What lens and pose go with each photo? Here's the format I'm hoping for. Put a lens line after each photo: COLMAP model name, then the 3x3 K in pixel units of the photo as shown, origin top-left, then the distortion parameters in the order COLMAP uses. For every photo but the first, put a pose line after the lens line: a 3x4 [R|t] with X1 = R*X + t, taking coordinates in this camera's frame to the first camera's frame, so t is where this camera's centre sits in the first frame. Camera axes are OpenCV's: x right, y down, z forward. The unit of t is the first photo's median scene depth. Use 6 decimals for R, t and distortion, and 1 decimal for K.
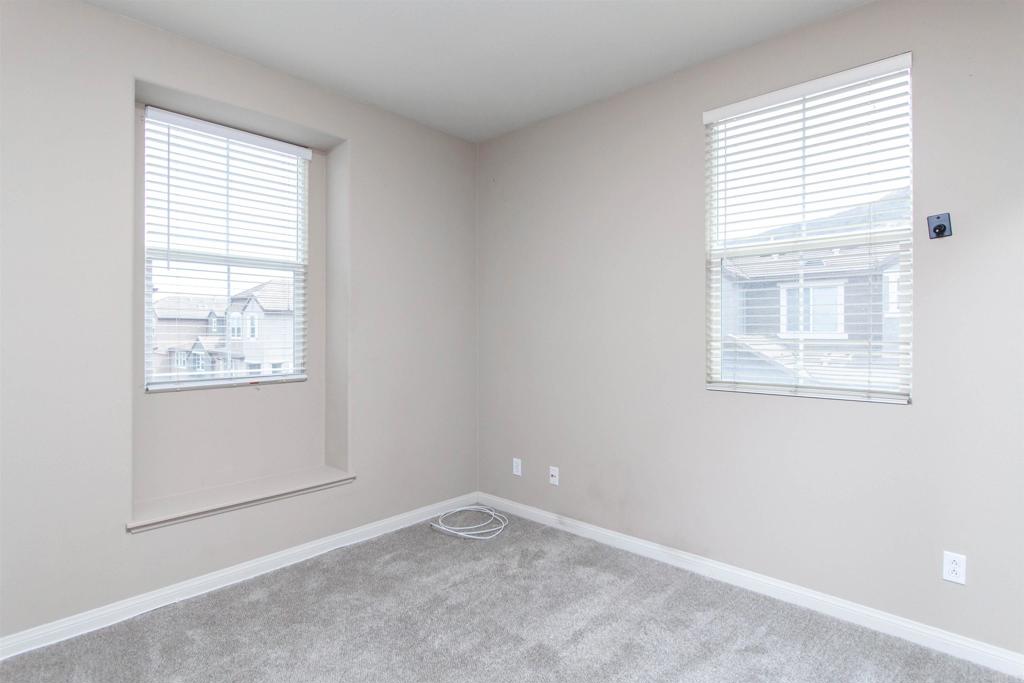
lens RADIAL K [[516.5, 0, 483.5], [0, 516.5, 330.6], [0, 0, 1]] dist [0.001927, -0.011611]
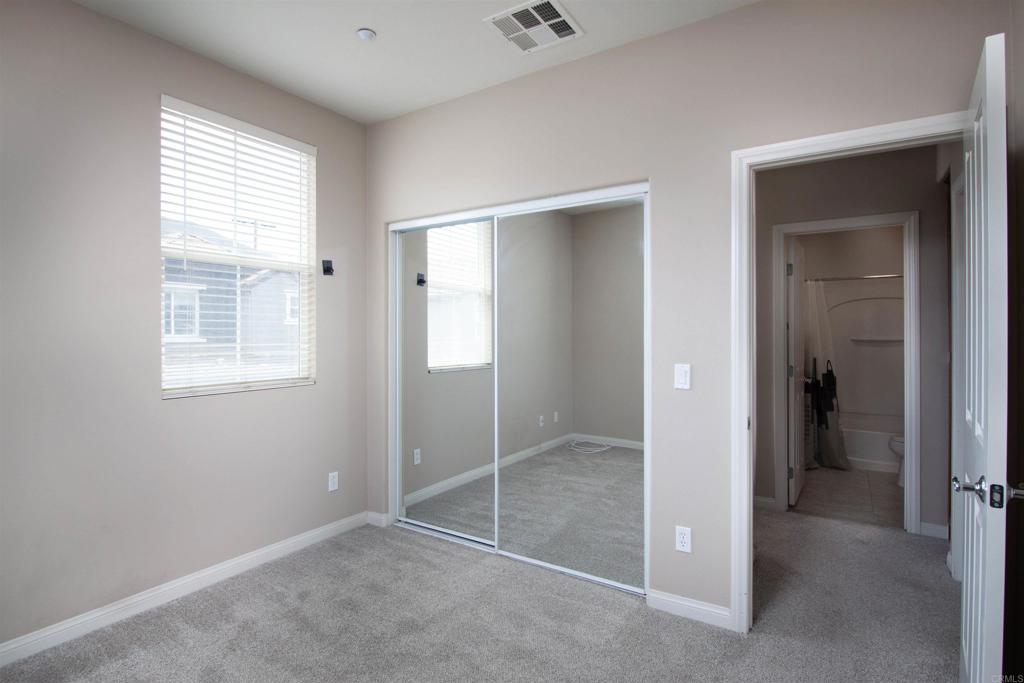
lens RADIAL K [[519.1, 0, 510.6], [0, 519.1, 335.9], [0, 0, 1]] dist [0.003268, -0.012506]
pose [[-0.202818, -0.001478, 0.979215, -0.638615], [0.006634, 0.999974, 0.002883, 0.004822], [-0.979194, 0.007081, -0.202803, 0.632592]]
